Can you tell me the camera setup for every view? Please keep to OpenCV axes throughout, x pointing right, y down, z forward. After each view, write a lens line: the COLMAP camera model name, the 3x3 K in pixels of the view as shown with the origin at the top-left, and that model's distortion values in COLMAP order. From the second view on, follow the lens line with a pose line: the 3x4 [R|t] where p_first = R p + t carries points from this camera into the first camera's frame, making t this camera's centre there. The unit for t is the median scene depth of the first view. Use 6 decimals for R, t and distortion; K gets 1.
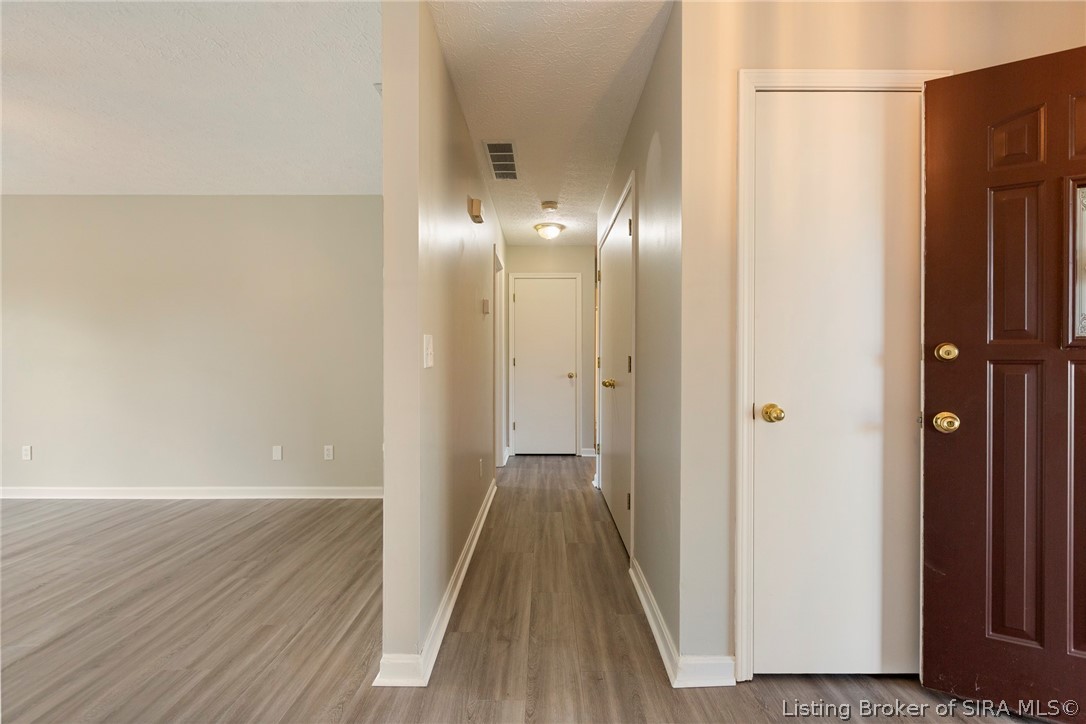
lens RADIAL K [[486.3, 0, 545.9], [0, 486.3, 360.7], [0, 0, 1]] dist [0.001626, -0.001801]
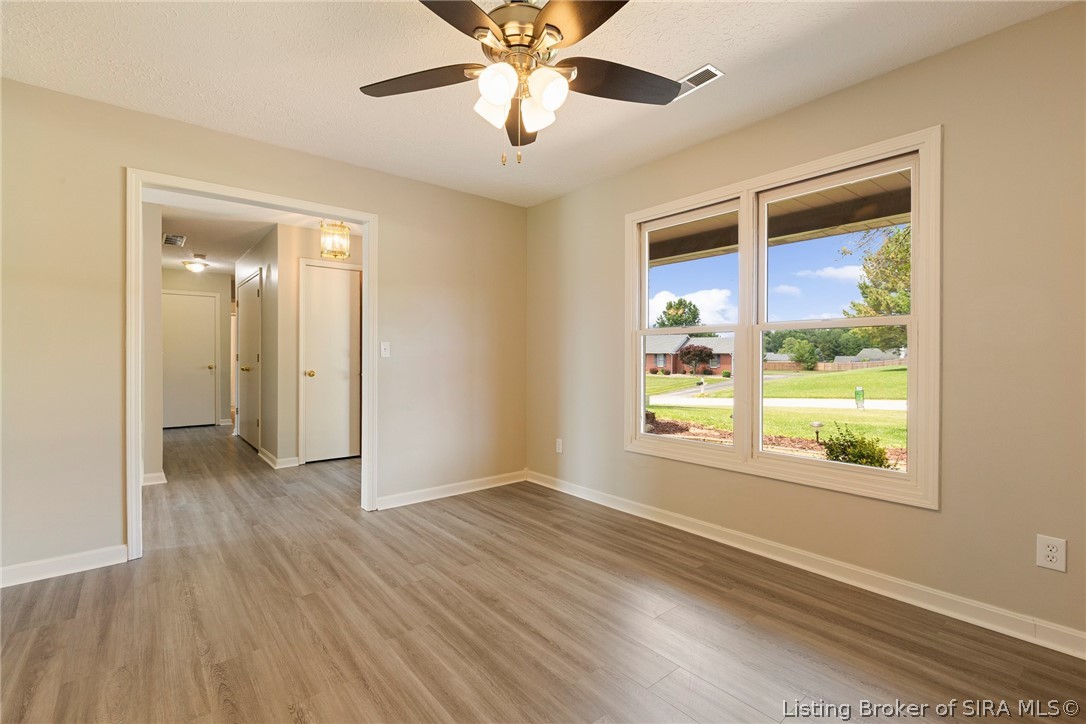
lens RADIAL K [[486.3, 0, 536.0], [0, 486.3, 361.3], [0, 0, 1]] dist [0.001626, -0.001801]
pose [[0.774723, -0.003495, 0.632291, -0.137937], [-0.000752, 0.999979, 0.006448, 0.004974], [-0.632301, -0.005471, 0.774704, -0.842226]]
